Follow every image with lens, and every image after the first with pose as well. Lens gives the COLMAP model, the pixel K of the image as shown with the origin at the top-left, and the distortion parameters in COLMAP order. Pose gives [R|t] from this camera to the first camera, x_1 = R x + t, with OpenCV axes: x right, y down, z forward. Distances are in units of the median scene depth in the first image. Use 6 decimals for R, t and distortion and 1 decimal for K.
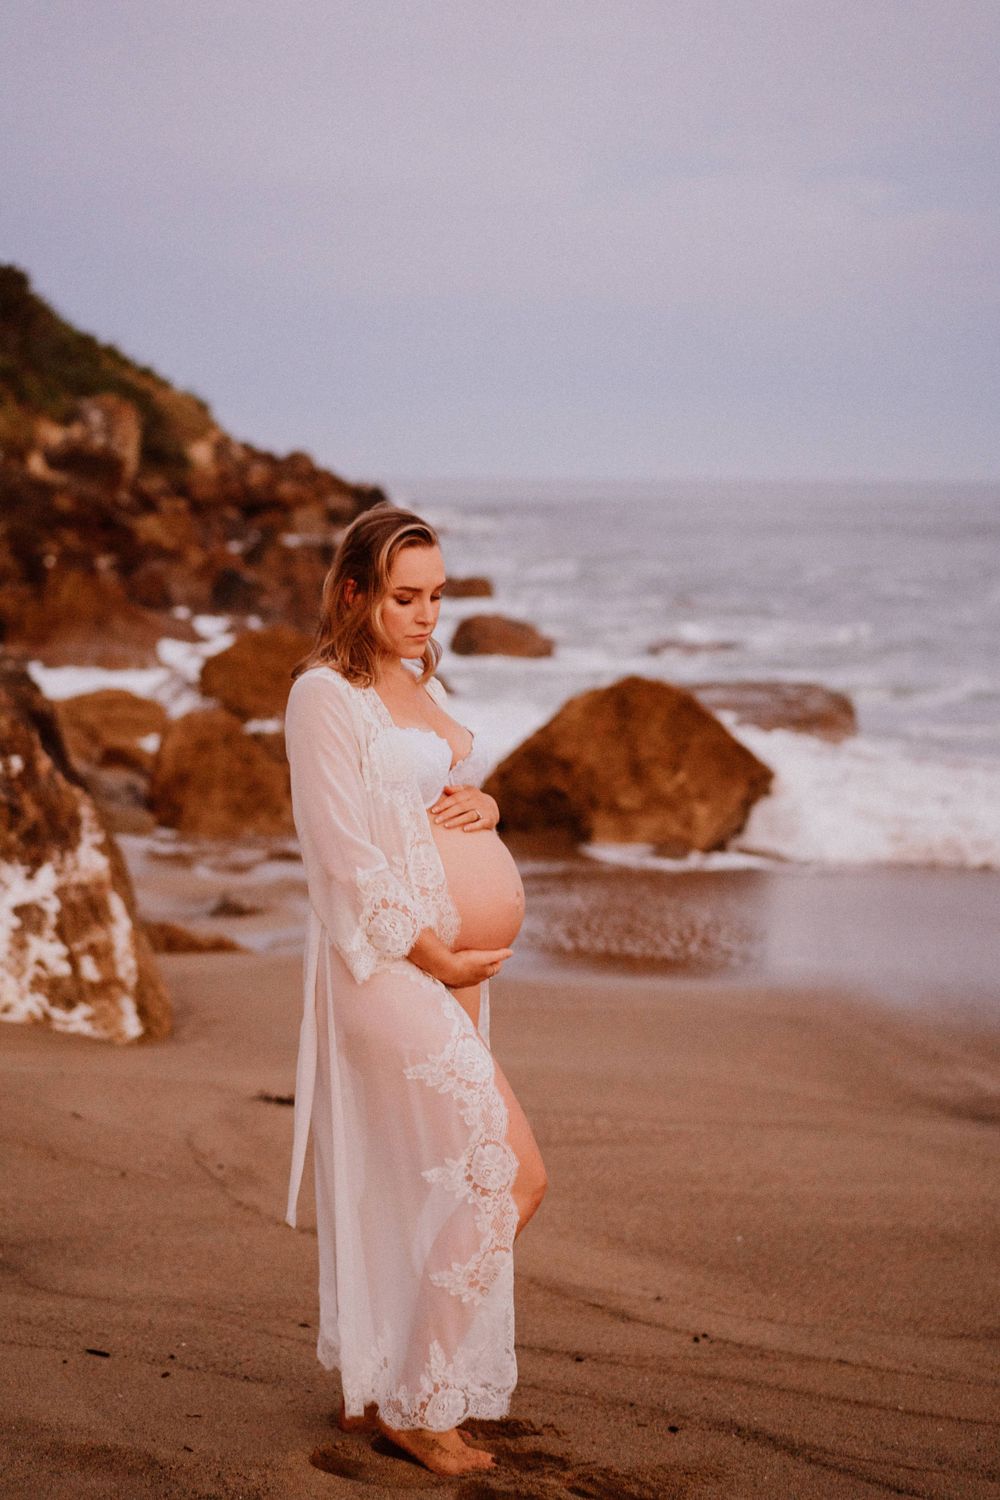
lens RADIAL K [[2400.7, 0, 500.1], [0, 2400.7, 748.6], [0, 0, 1]] dist [0.044151, 0.052878]
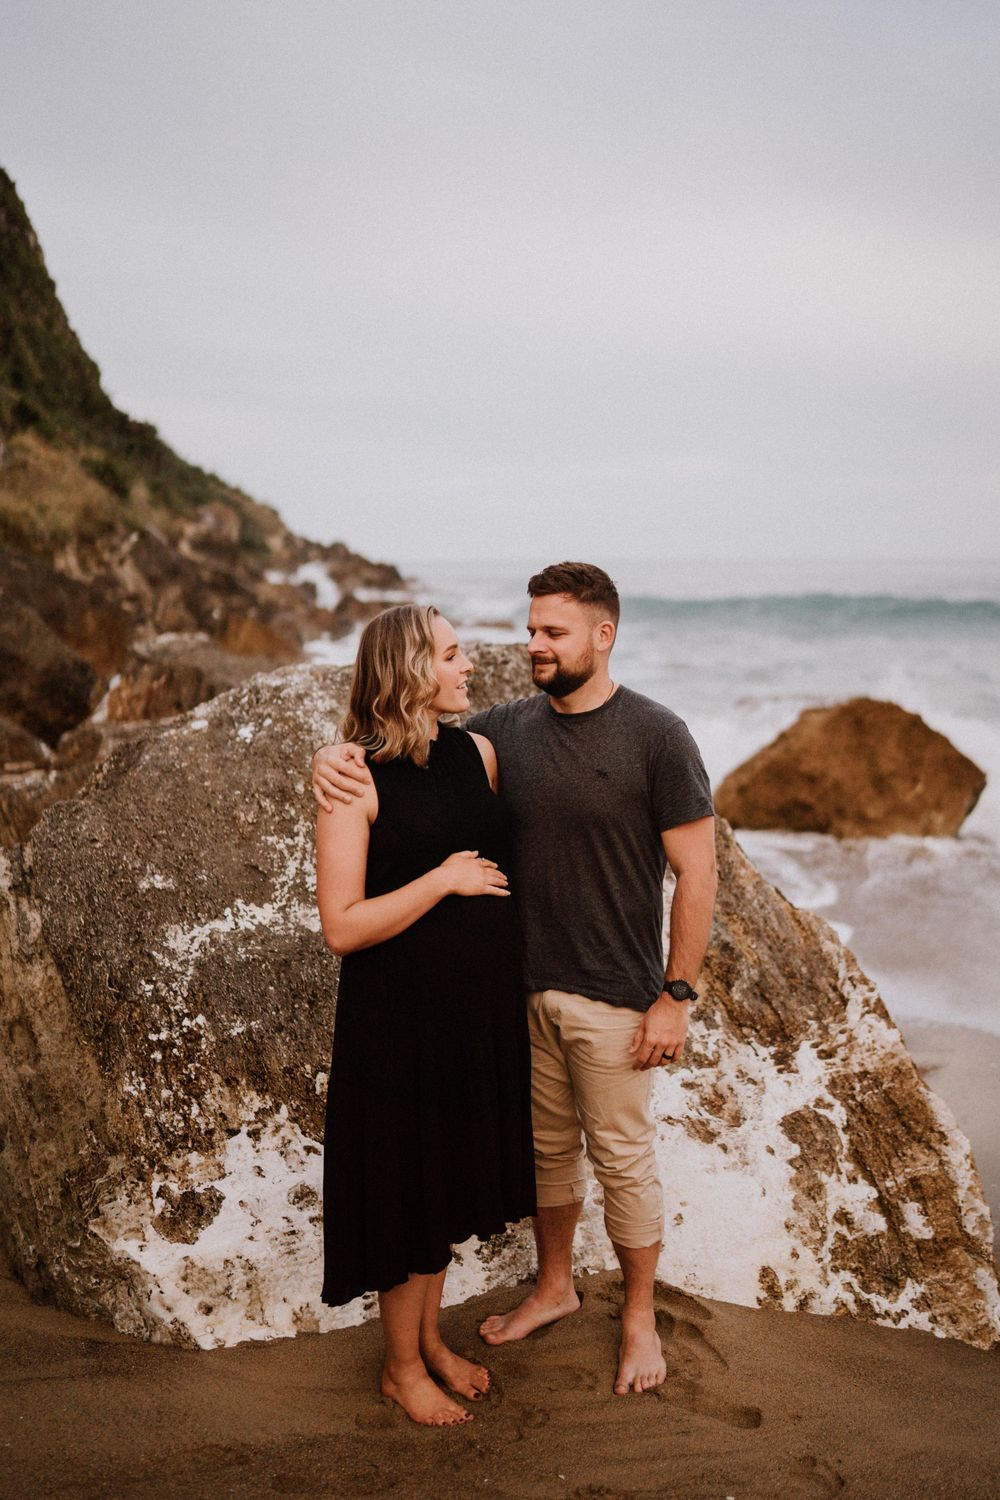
lens RADIAL K [[1562.2, 0, 501.0], [0, 1562.2, 753.4], [0, 0, 1]] dist [-0.112182, 0.027052]
pose [[0.999211, -0.022409, 0.032805, -0.137657], [0.022051, 0.999694, 0.011252, -0.016457], [-0.033048, -0.010519, 0.999398, 0.294701]]
